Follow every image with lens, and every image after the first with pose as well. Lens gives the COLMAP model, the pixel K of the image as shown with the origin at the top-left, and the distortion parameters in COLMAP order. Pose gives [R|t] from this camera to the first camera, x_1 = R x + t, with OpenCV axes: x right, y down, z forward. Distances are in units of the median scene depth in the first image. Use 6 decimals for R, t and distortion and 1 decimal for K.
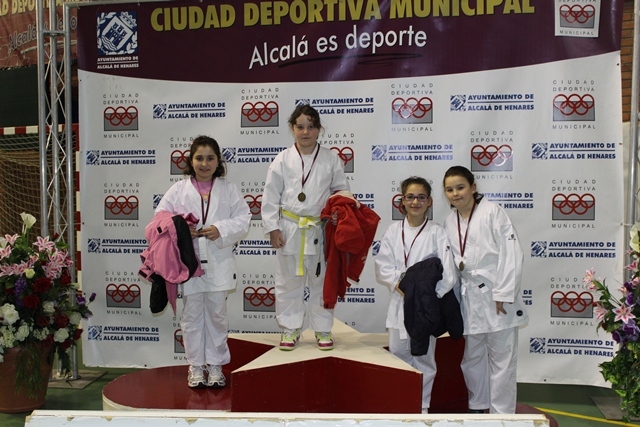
lens RADIAL K [[826.9, 0, 316.2], [0, 826.9, 208.8], [0, 0, 1]] dist [-0.027413, 0.000000]
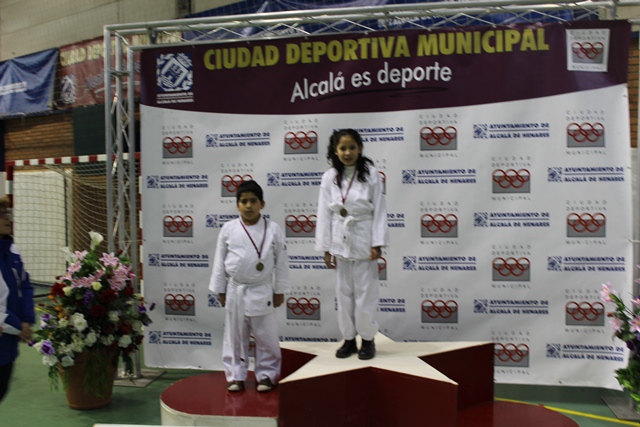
lens RADIAL K [[683.4, 0, 314.7], [0, 683.4, 209.3], [0, 0, 1]] dist [-0.072122, 0.000000]
pose [[0.999323, -0.003226, -0.036661, -0.016368], [0.002564, 0.999833, -0.018083, -0.007802], [0.036713, 0.017977, 0.999164, 0.082610]]
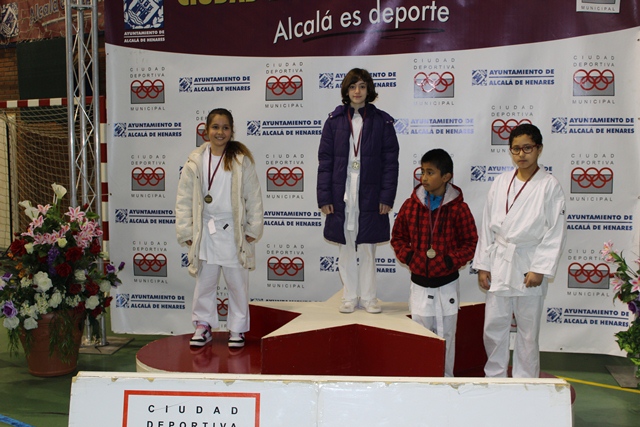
lens RADIAL K [[826.9, 0, 316.2], [0, 826.9, 211.3], [0, 0, 1]] dist [-0.027413, 0.000000]
pose [[0.999904, 0.004946, -0.012941, -0.015032], [-0.004460, 0.999293, 0.037325, -0.000643], [0.013117, -0.037263, 0.999219, -0.024090]]
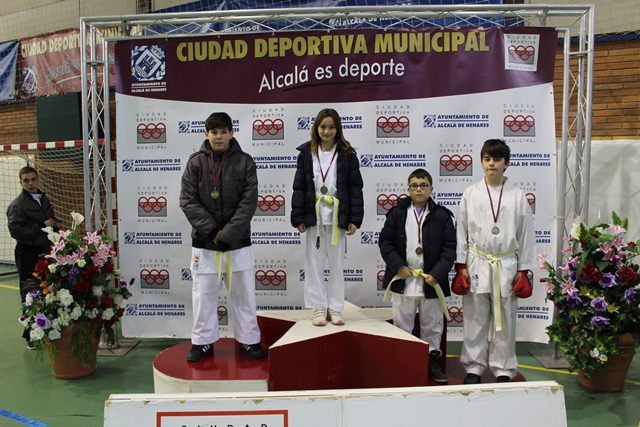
lens RADIAL K [[603.5, 0, 327.1], [0, 603.5, 215.4], [0, 0, 1]] dist [-0.123704, 0.101997]
pose [[0.994726, -0.009289, 0.102146, -0.075083], [0.007265, 0.999770, 0.020169, -0.004775], [-0.102310, -0.019320, 0.994565, 0.106659]]
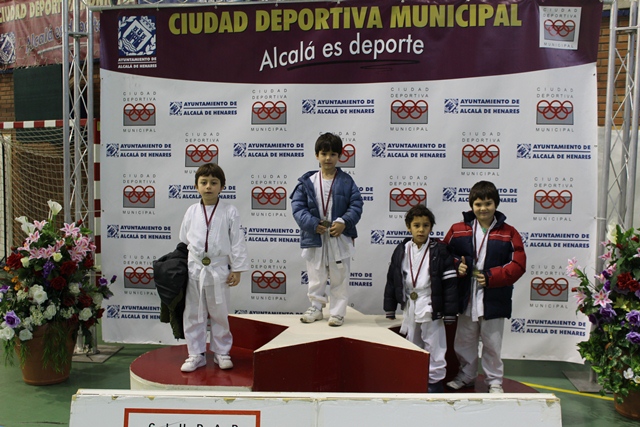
lens RADIAL K [[733.0, 0, 322.0], [0, 733.0, 210.7], [0, 0, 1]] dist [-0.057273, 0.000000]
pose [[0.998825, 0.012521, 0.046821, -0.043098], [-0.013343, 0.999762, 0.017273, -0.003002], [-0.046594, -0.017878, 0.998754, 0.031642]]
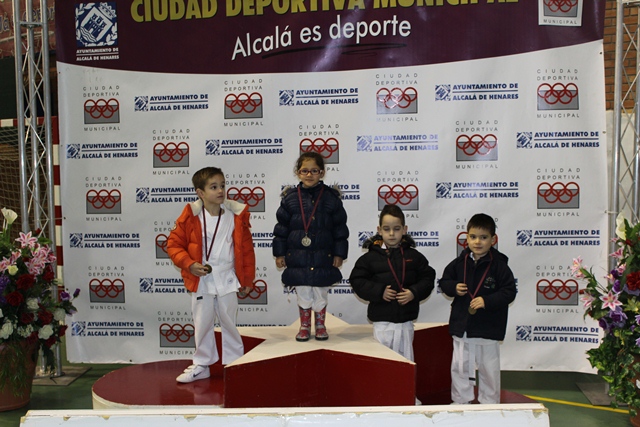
lens RADIAL K [[826.9, 0, 318.9], [0, 826.9, 212.1], [0, 0, 1]] dist [-0.027413, 0.000000]
pose [[0.999228, -0.013253, 0.036972, -0.016535], [0.012637, 0.999778, 0.016837, -0.002445], [-0.037187, -0.016357, 0.999174, 0.004859]]
